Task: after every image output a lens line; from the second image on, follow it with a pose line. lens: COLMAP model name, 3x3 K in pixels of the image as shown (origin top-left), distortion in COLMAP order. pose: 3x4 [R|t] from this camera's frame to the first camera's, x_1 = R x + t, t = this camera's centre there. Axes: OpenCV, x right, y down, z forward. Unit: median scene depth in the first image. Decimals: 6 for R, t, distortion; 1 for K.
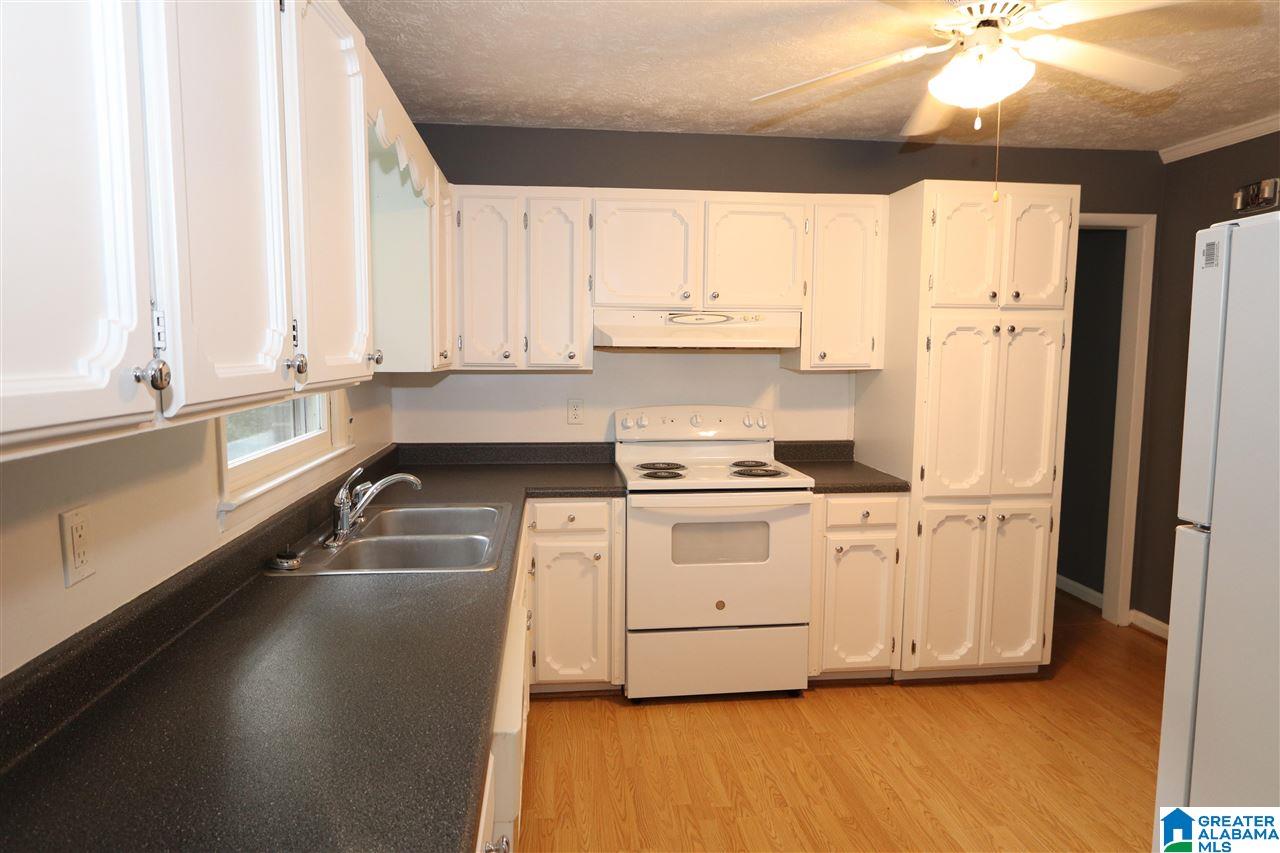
lens RADIAL K [[761.5, 0, 644.1], [0, 761.5, 376.4], [0, 0, 1]] dist [-0.003949, -0.000647]
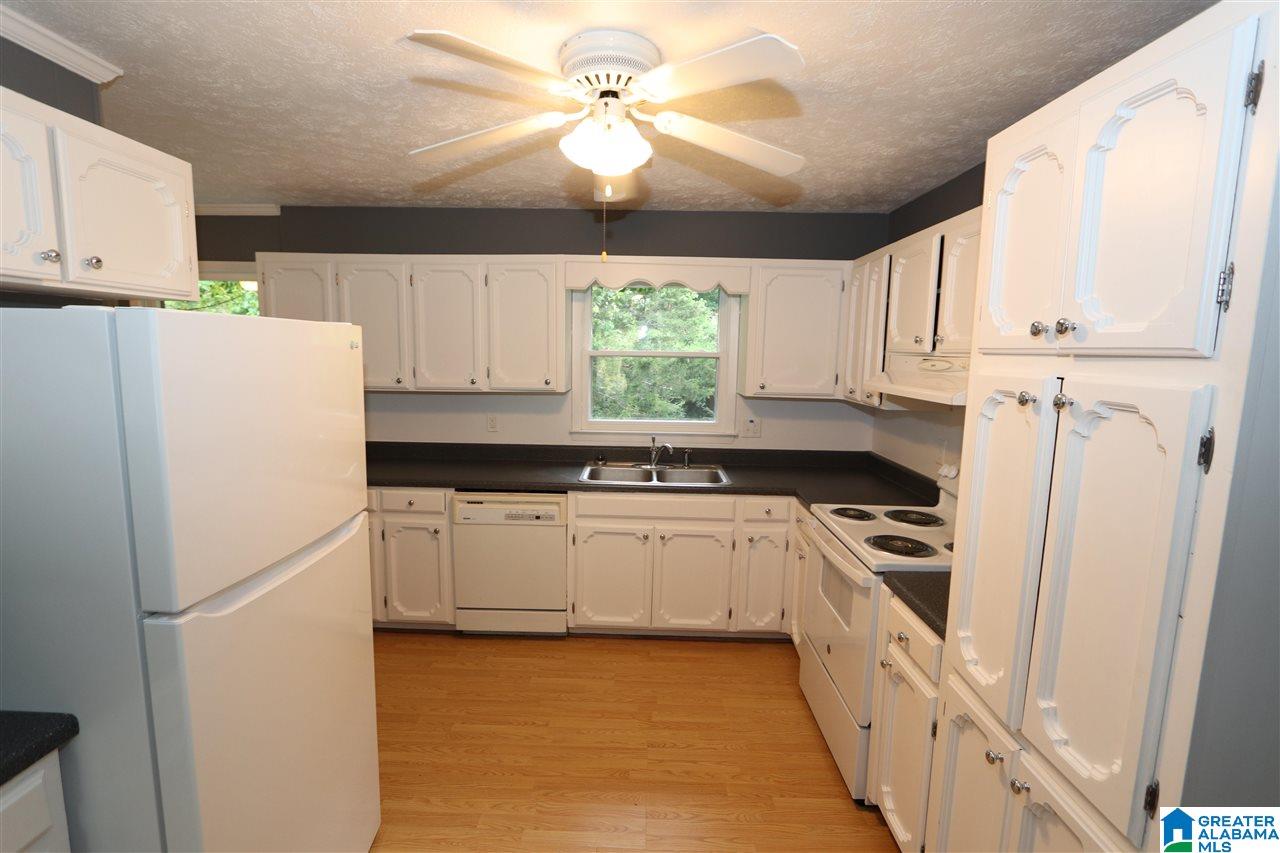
lens RADIAL K [[577.5, 0, 640.0], [0, 577.5, 426.5], [0, 0, 1]] dist [0.000732, 0.000041]
pose [[0.990735, 0.022093, -0.134002, 0.335999], [-0.016330, 0.998900, 0.043956, 0.001179], [0.134826, -0.041361, 0.990006, 0.037101]]
